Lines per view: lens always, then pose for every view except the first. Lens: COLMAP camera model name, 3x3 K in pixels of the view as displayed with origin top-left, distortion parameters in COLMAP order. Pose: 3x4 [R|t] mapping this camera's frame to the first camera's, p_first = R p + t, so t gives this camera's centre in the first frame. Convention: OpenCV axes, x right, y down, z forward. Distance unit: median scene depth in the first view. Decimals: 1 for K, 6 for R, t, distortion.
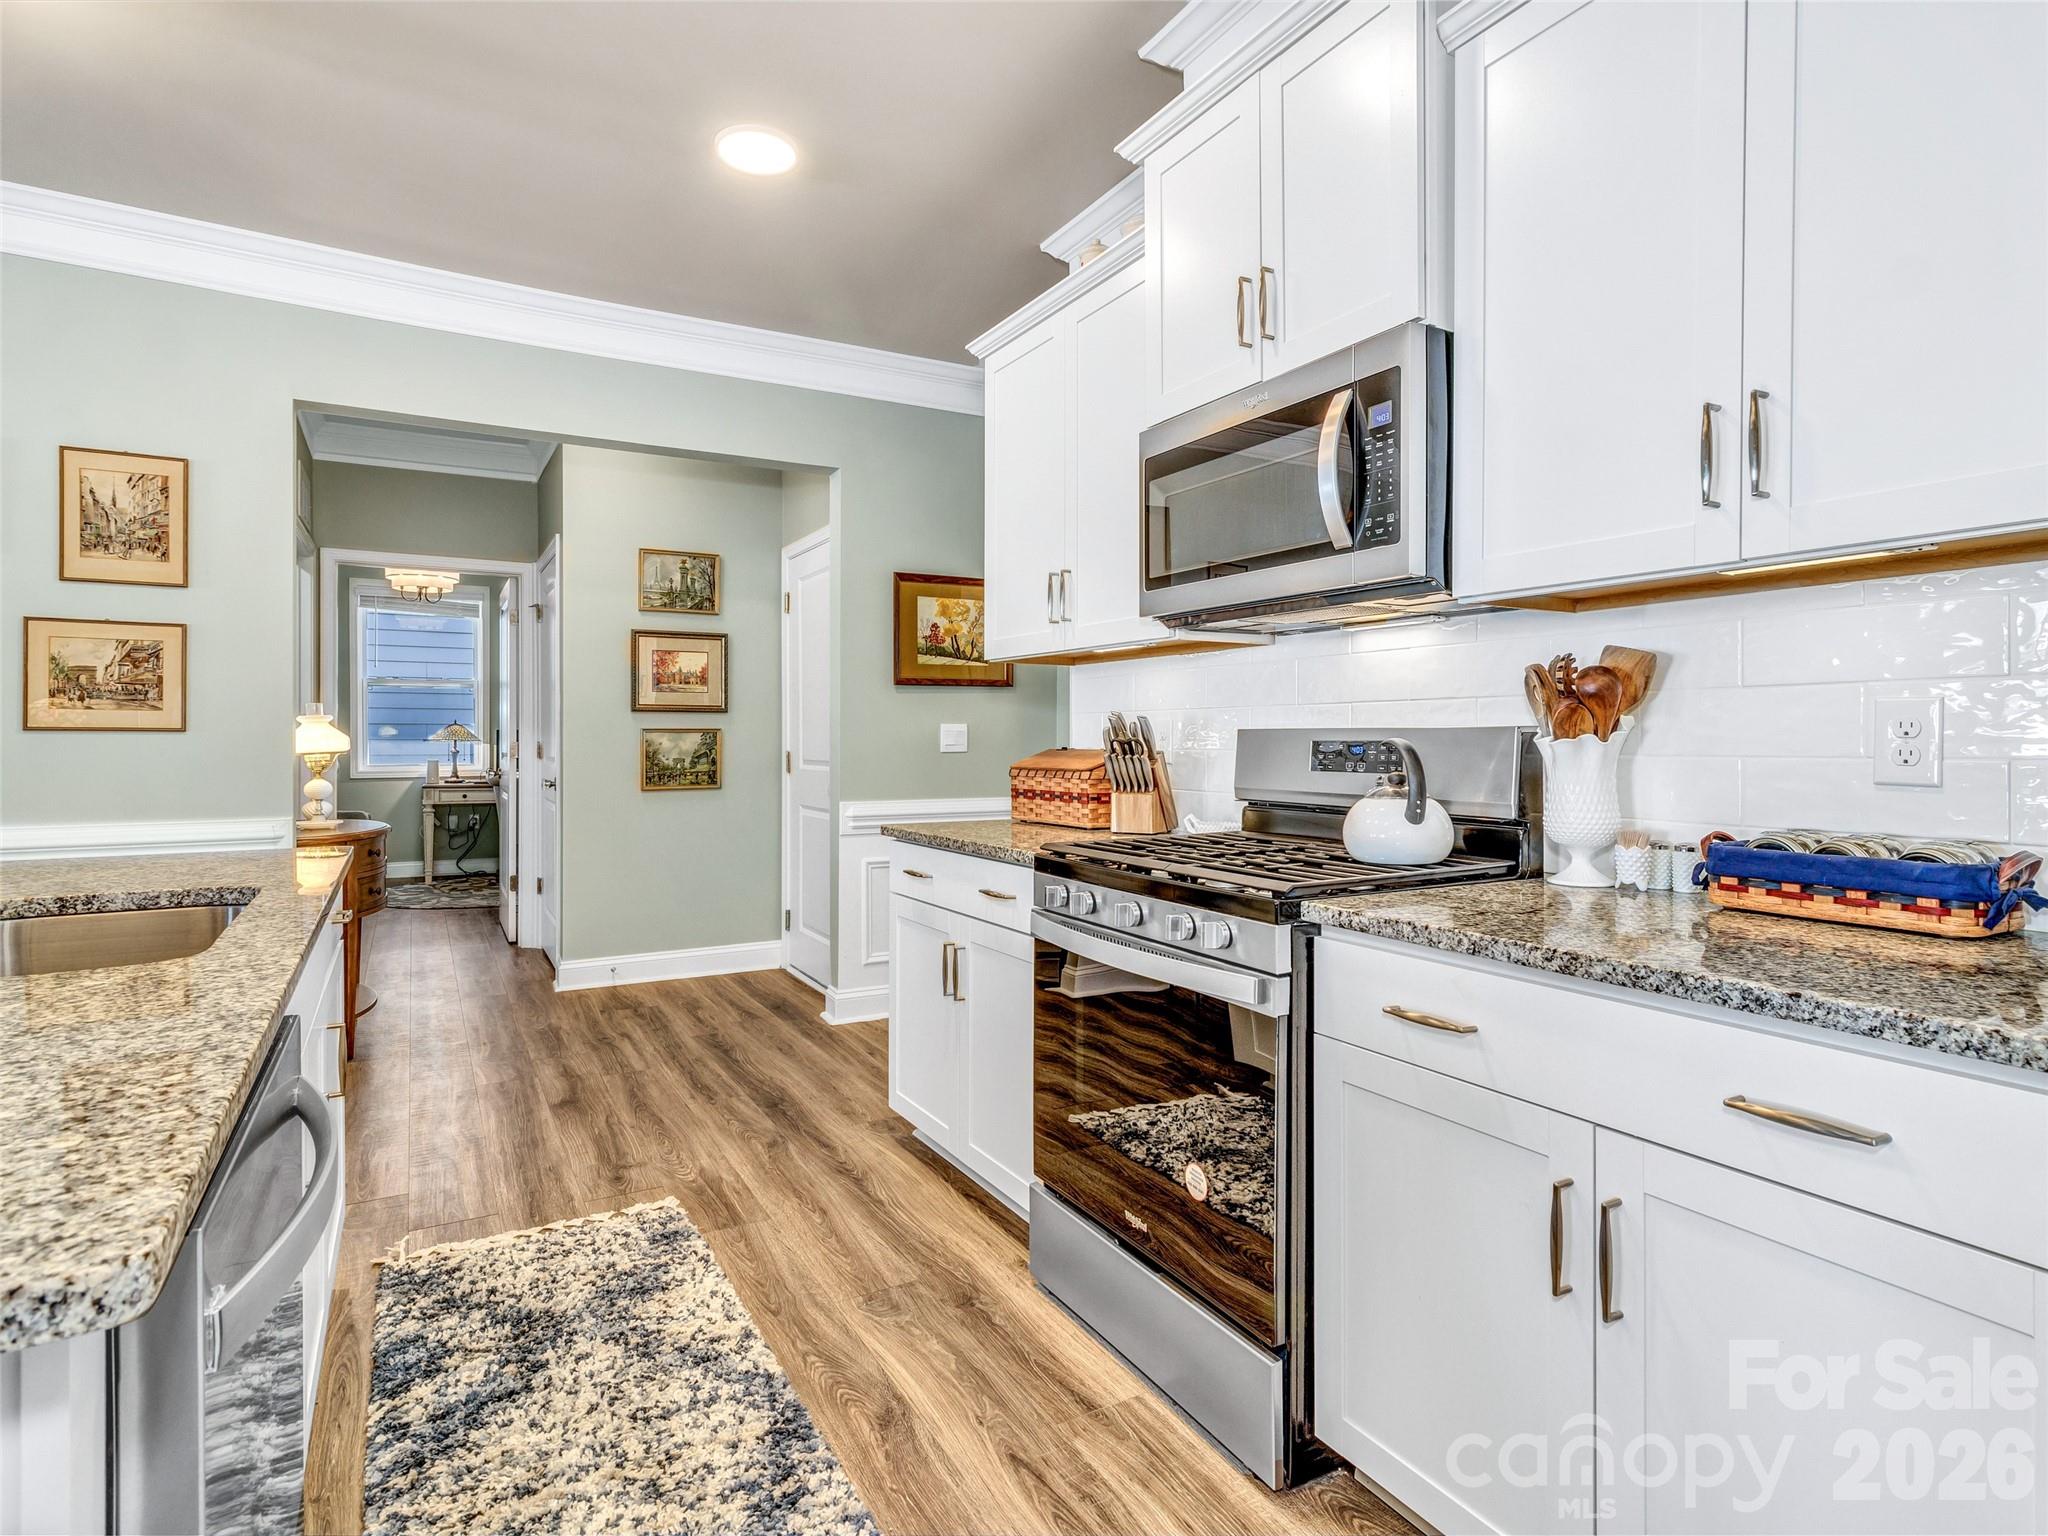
lens RADIAL K [[1086.9, 0, 1029.0], [0, 1086.9, 741.0], [0, 0, 1]] dist [0.002698, 0.001490]
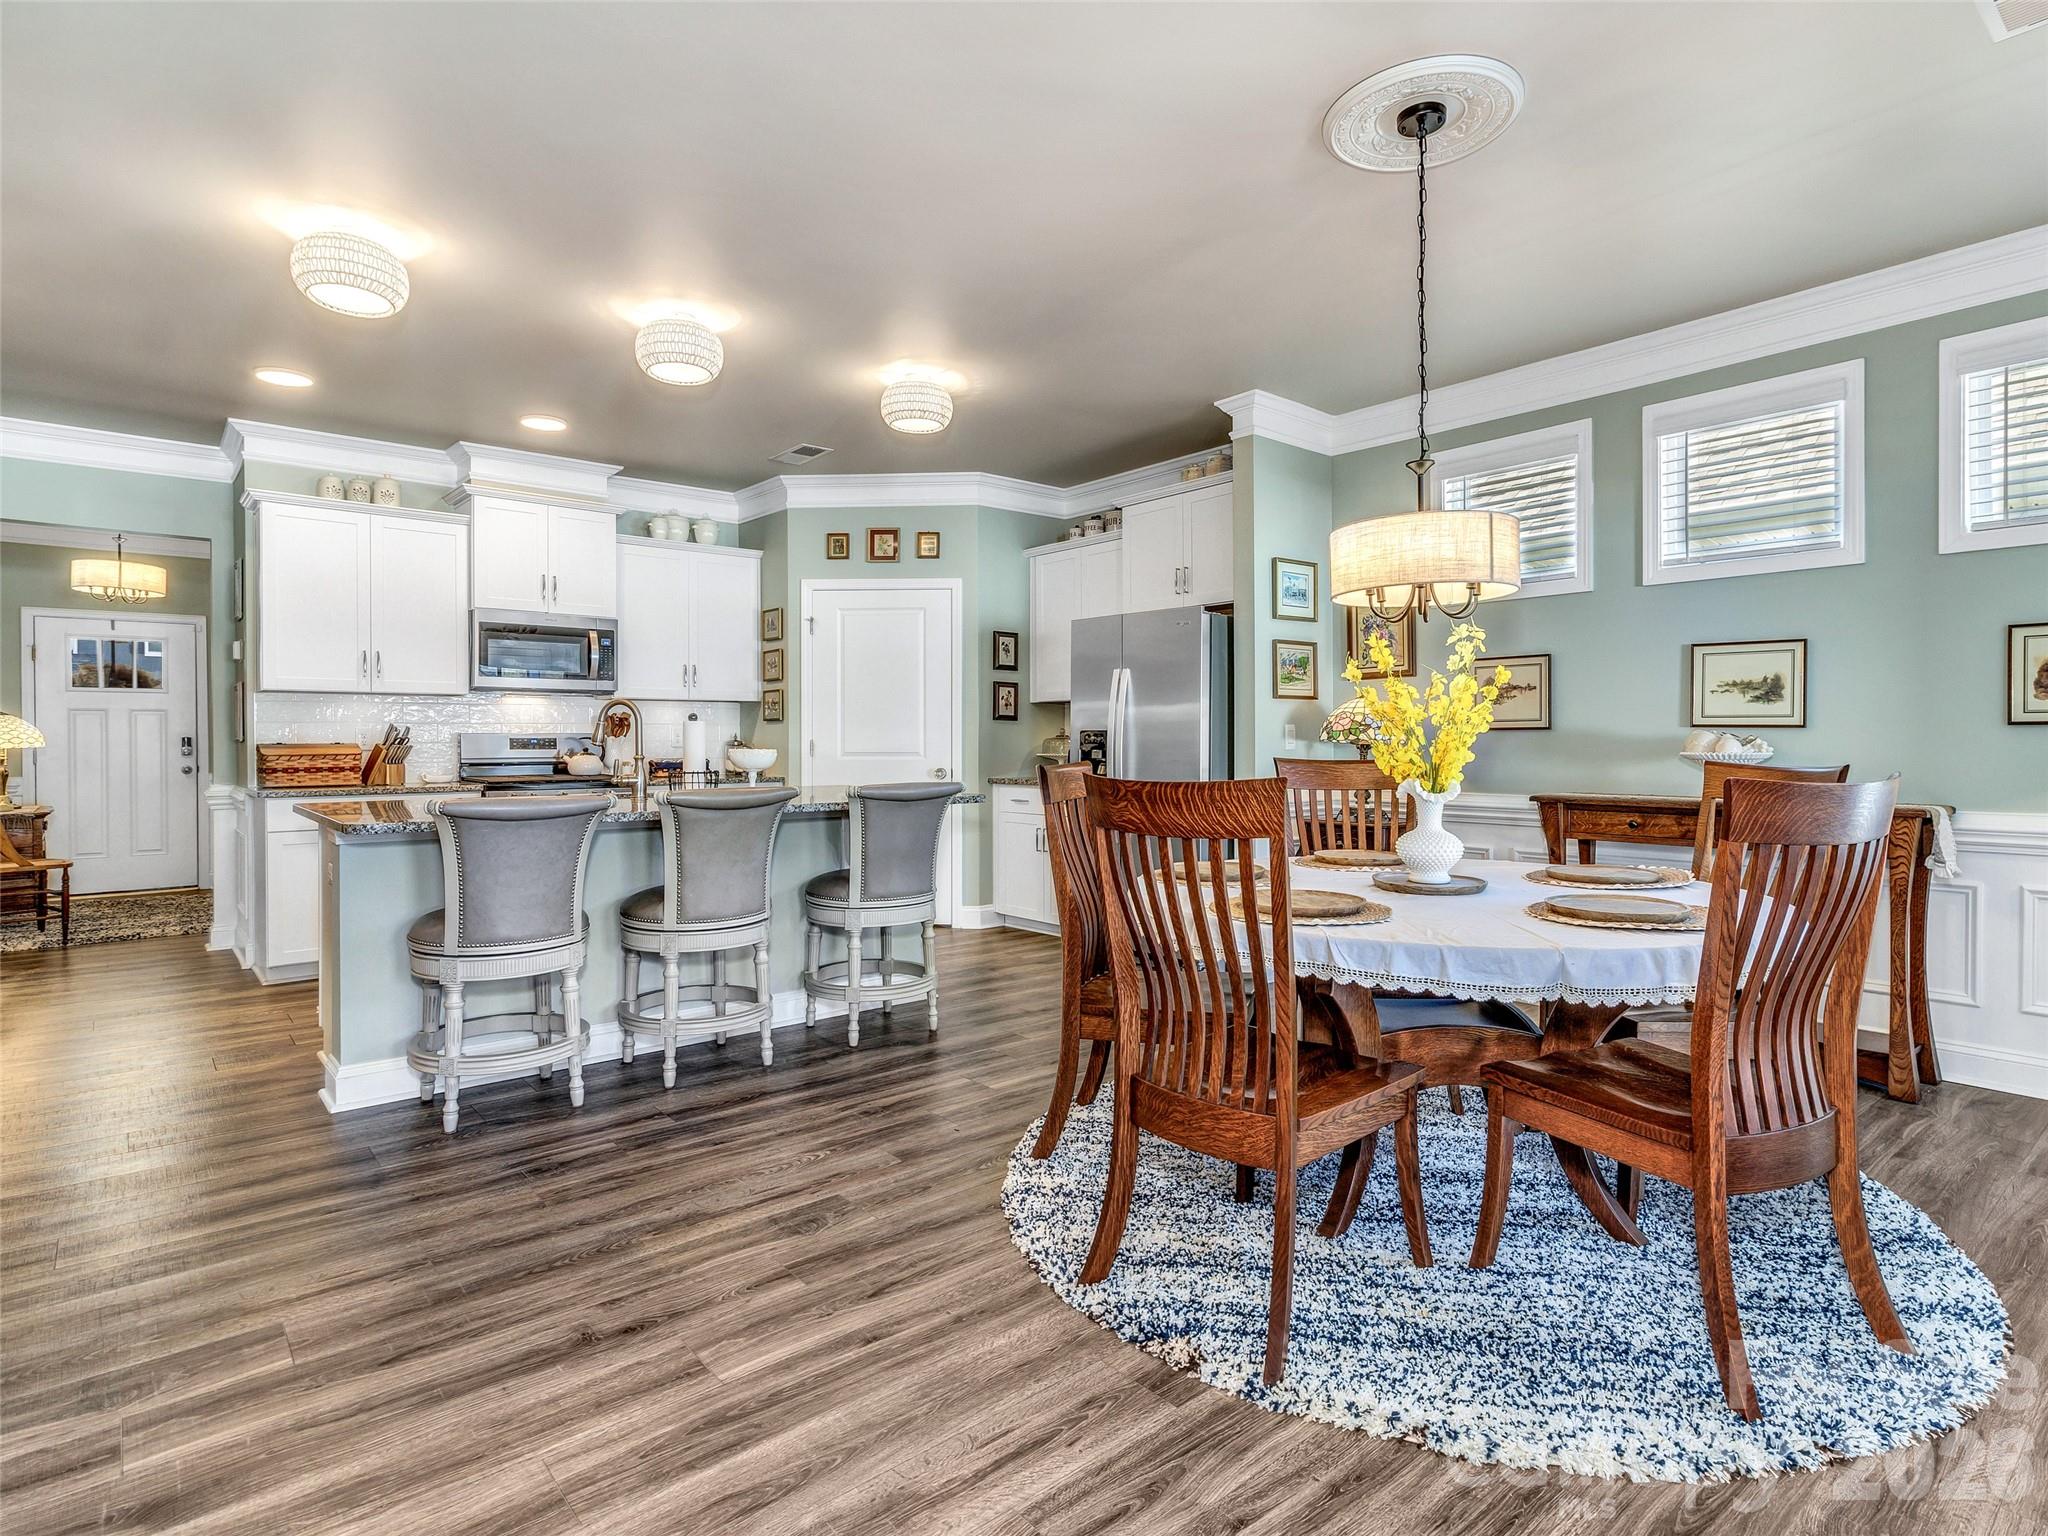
lens RADIAL K [[1073.9, 0, 1031.9], [0, 1073.9, 741.0], [0, 0, 1]] dist [-0.001244, 0.002833]
pose [[-0.188205, -0.001739, 0.982128, -2.048199], [0.005398, 0.999981, 0.002805, 0.005379], [-0.982115, 0.005829, -0.188192, 0.204158]]
